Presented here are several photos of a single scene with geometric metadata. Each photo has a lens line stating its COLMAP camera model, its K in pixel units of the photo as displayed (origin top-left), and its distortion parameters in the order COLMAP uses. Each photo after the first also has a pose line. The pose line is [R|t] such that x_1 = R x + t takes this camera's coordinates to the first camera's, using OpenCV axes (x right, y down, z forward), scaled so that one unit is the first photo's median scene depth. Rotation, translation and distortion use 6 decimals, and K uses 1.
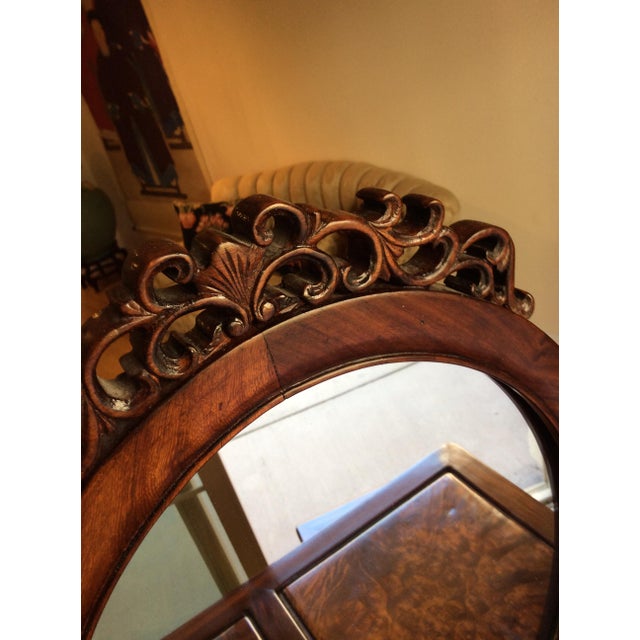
lens RADIAL K [[589.1, 0, 320.0], [0, 589.1, 320.0], [0, 0, 1]] dist [0.003951, -0.010256]
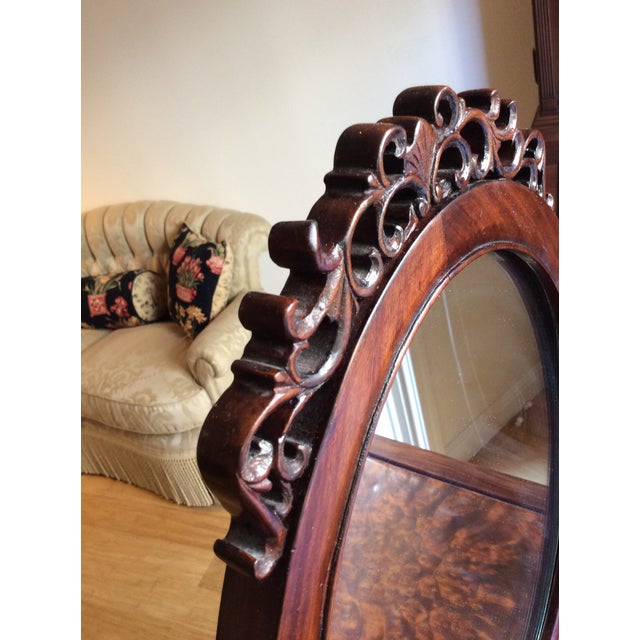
lens RADIAL K [[581.4, 0, 320.0], [0, 581.4, 320.0], [0, 0, 1]] dist [0.136817, -0.260563]
pose [[0.927308, -0.174257, 0.331262, -0.189433], [0.196255, 0.979967, -0.033879, 0.056744], [-0.318722, 0.096428, 0.942931, 0.018401]]
